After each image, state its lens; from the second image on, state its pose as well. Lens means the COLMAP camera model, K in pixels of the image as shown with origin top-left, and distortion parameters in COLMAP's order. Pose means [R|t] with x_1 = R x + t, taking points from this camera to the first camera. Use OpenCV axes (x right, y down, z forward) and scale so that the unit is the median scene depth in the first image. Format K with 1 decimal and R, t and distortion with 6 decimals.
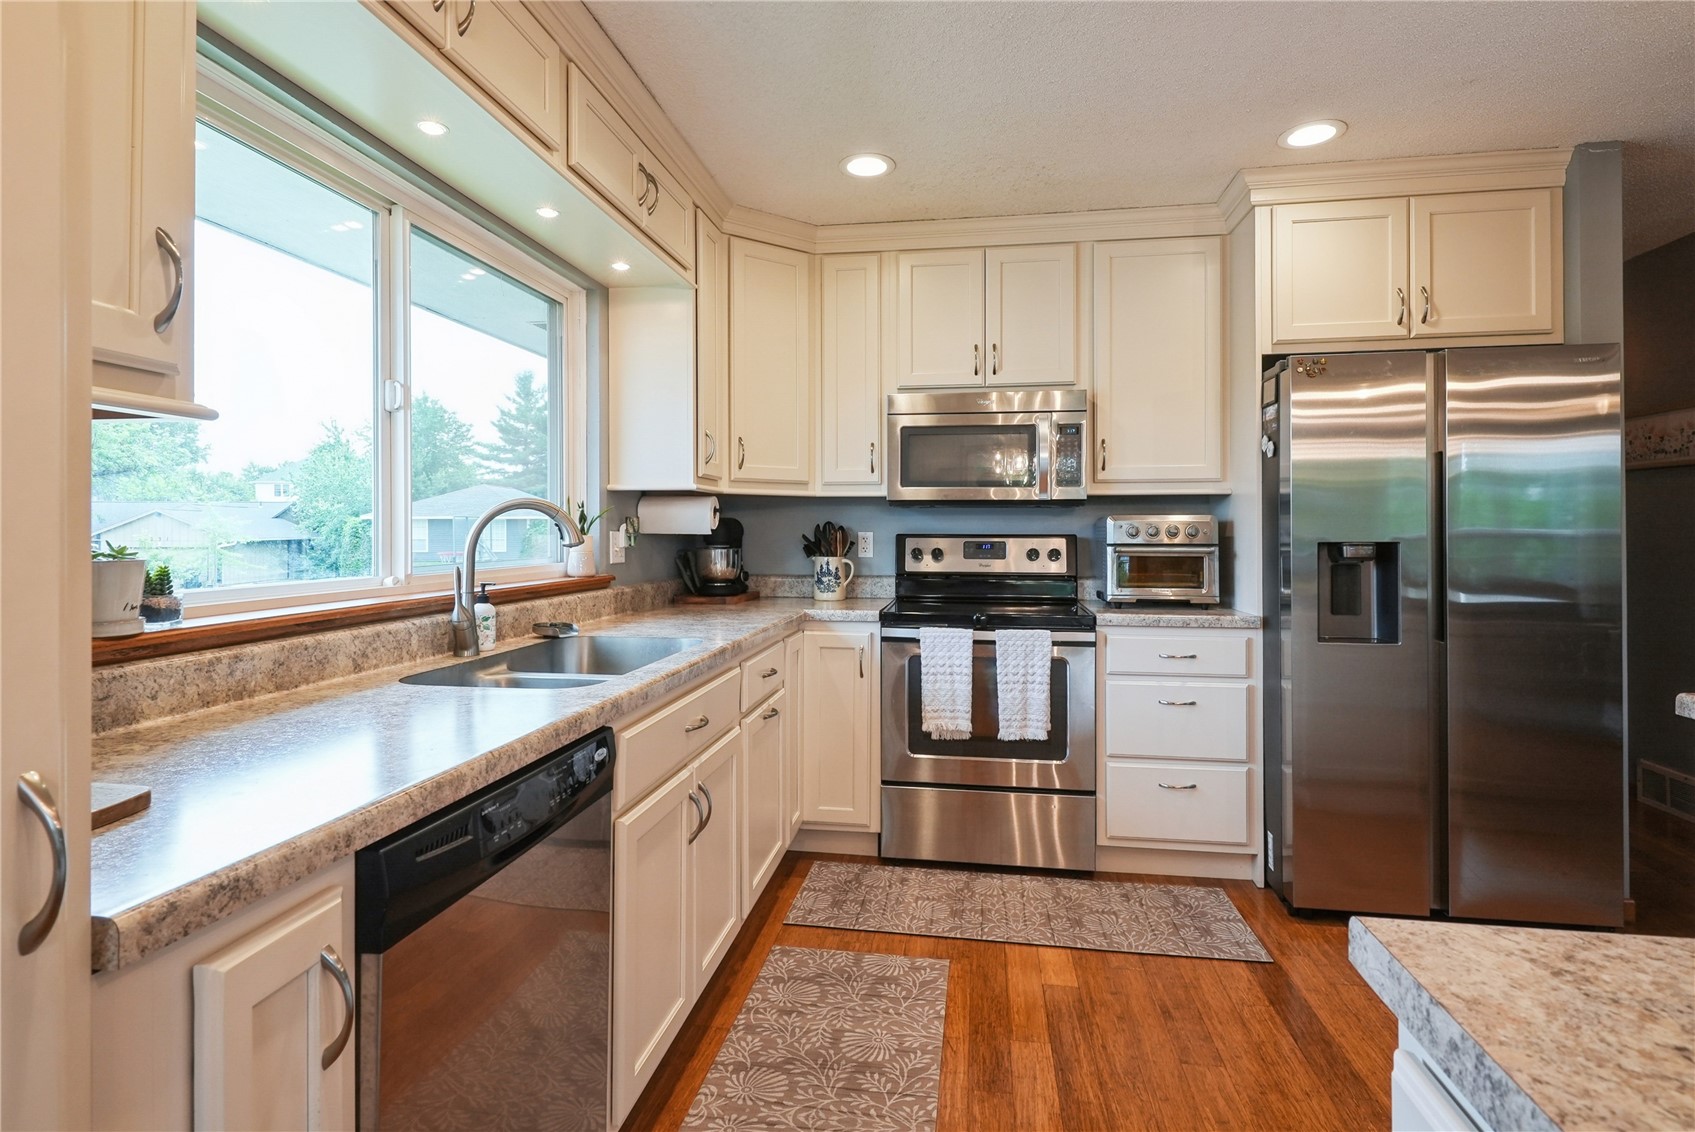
lens RADIAL K [[847.0, 0, 848.2], [0, 847.0, 536.5], [0, 0, 1]] dist [0.004505, 0.000142]
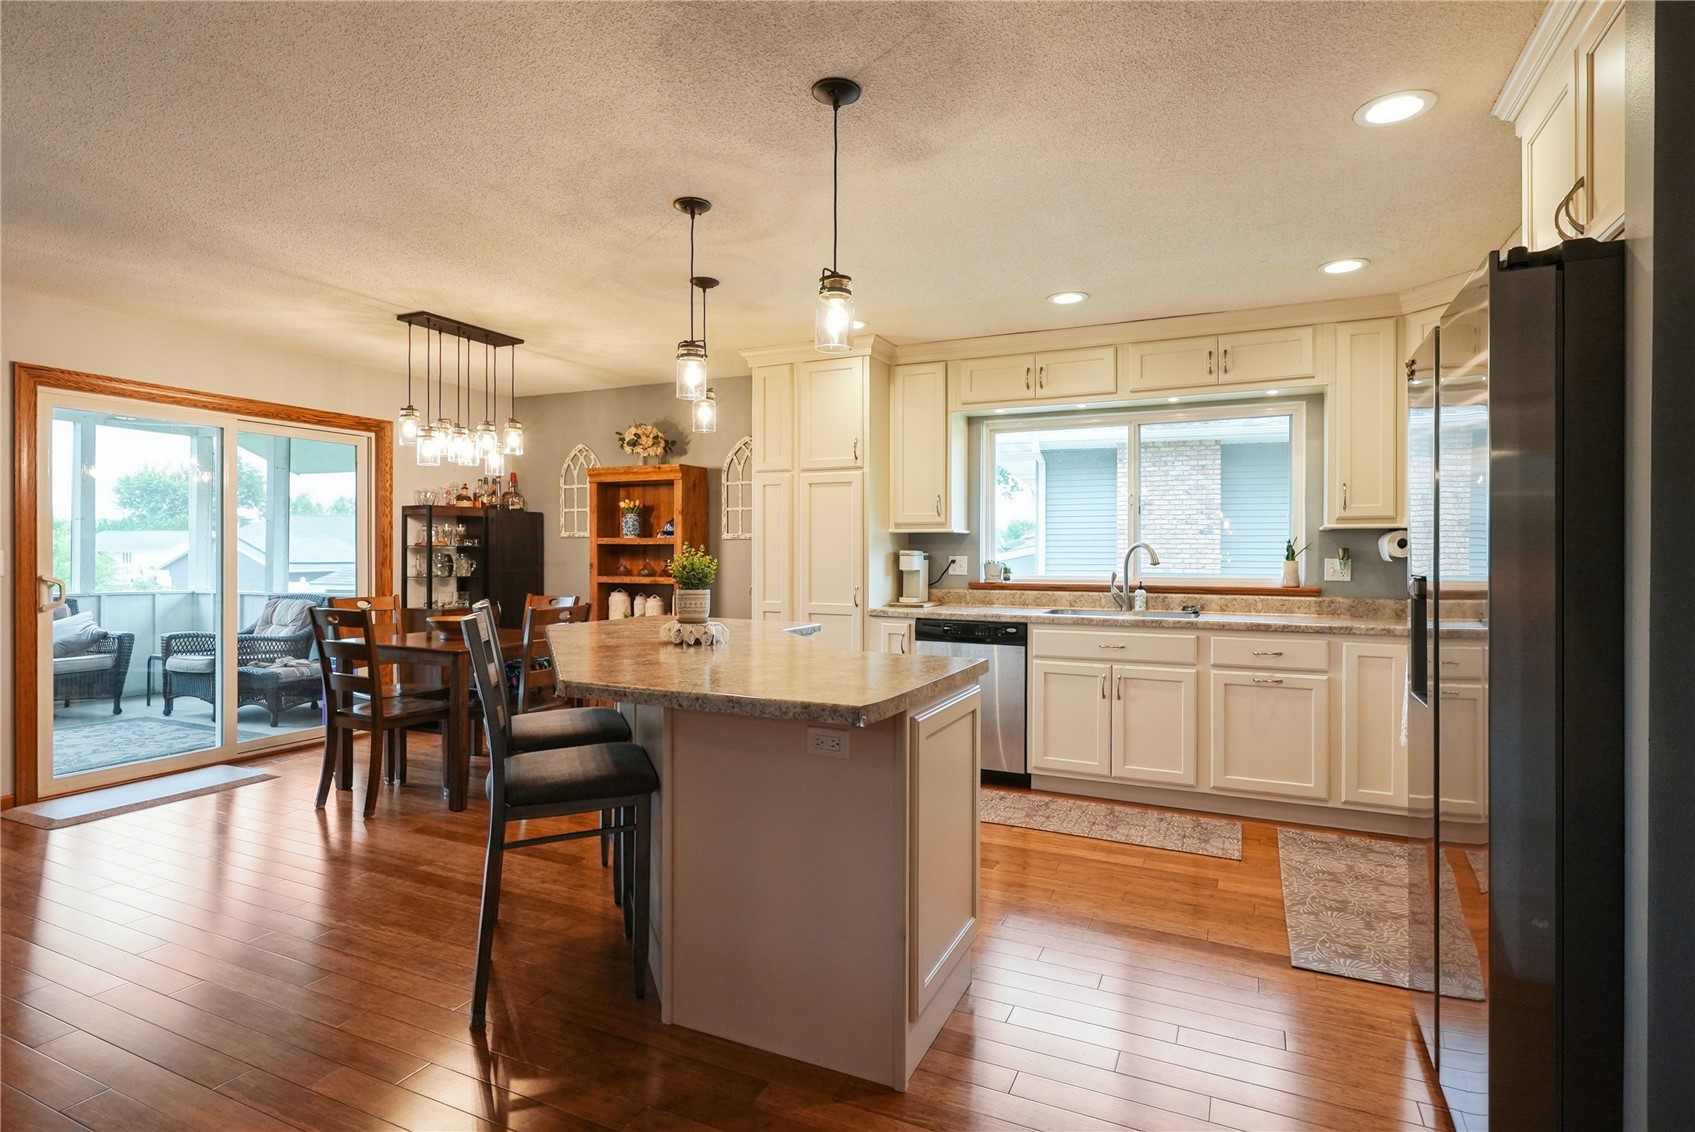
lens RADIAL K [[847.0, 0, 858.7], [0, 847.0, 565.7], [0, 0, 1]] dist [0.004505, 0.000142]
pose [[-0.266402, 0.008506, -0.963824, 1.708835], [-0.009517, 0.999889, 0.011455, -0.003098], [0.963815, 0.012224, -0.266292, 0.779418]]
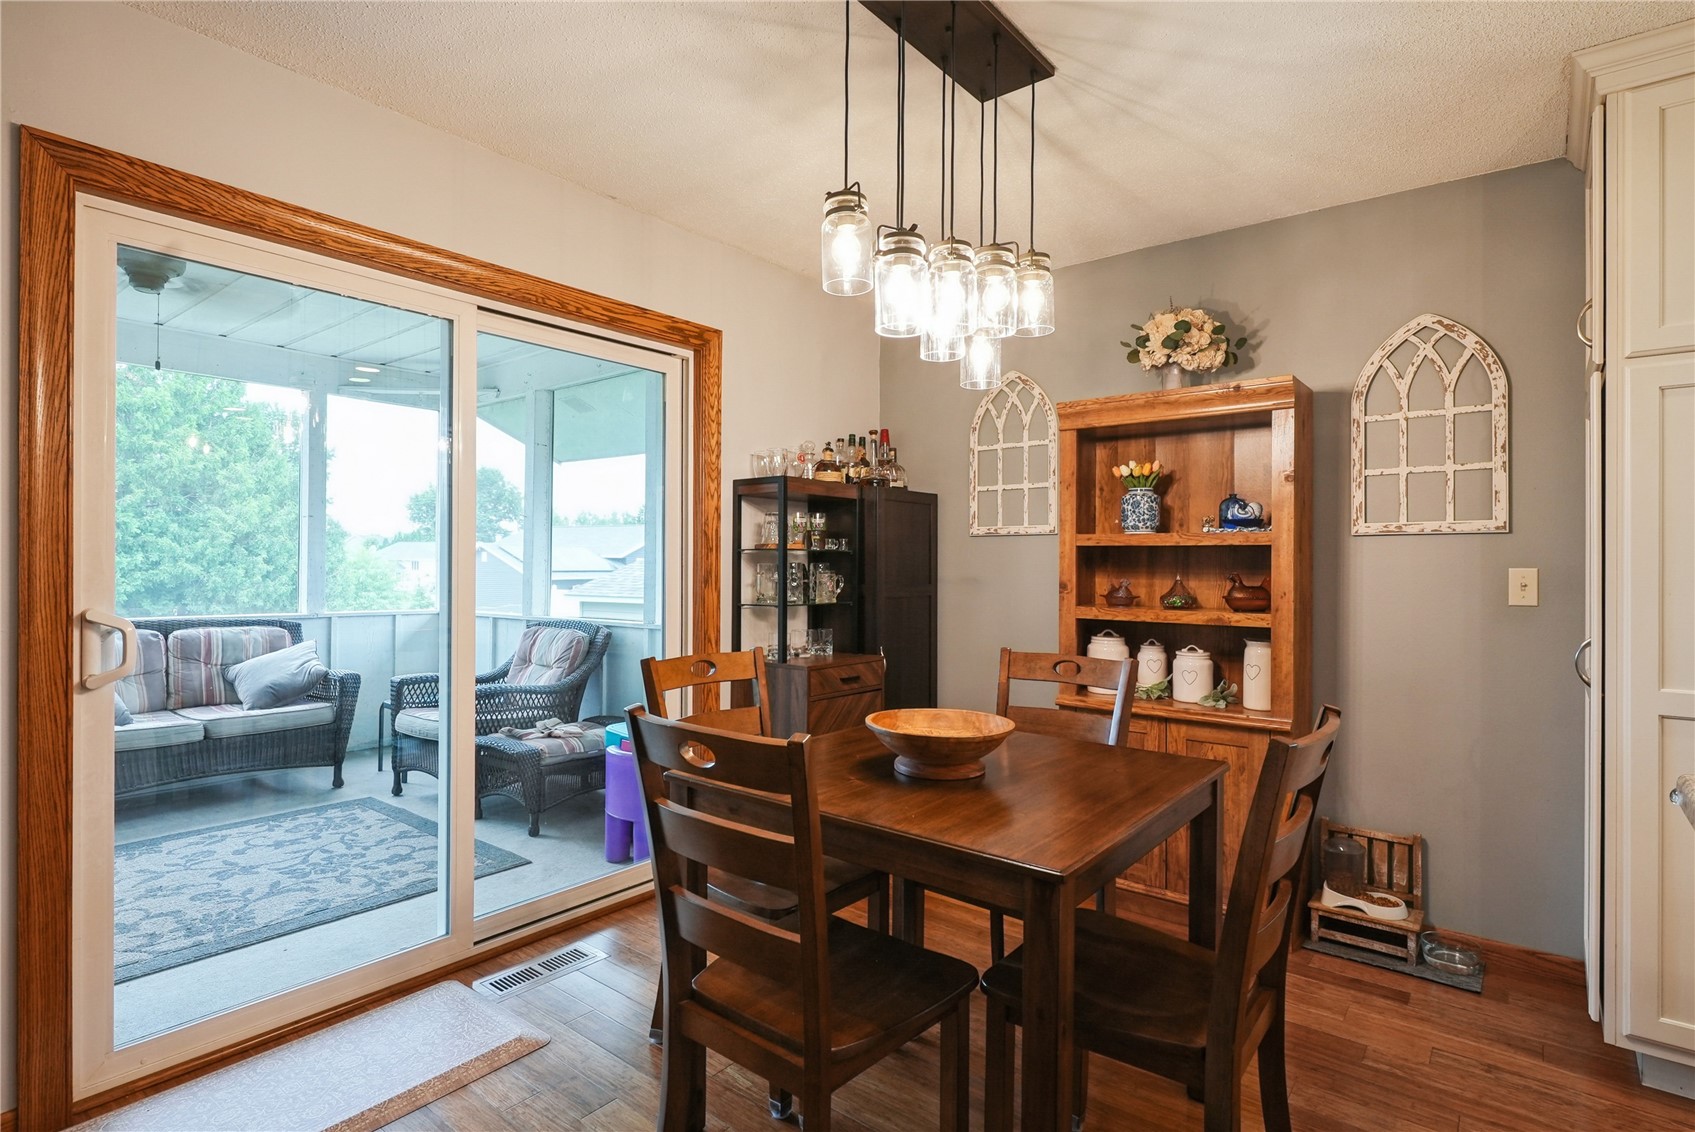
lens RADIAL K [[847.0, 0, 861.8], [0, 847.0, 566.8], [0, 0, 1]] dist [0.004505, 0.000142]
pose [[-0.478411, -0.000901, -0.878135, 0.820384], [-0.010662, 0.999932, 0.004782, -0.000808], [0.878071, 0.011650, -0.478388, -0.295814]]
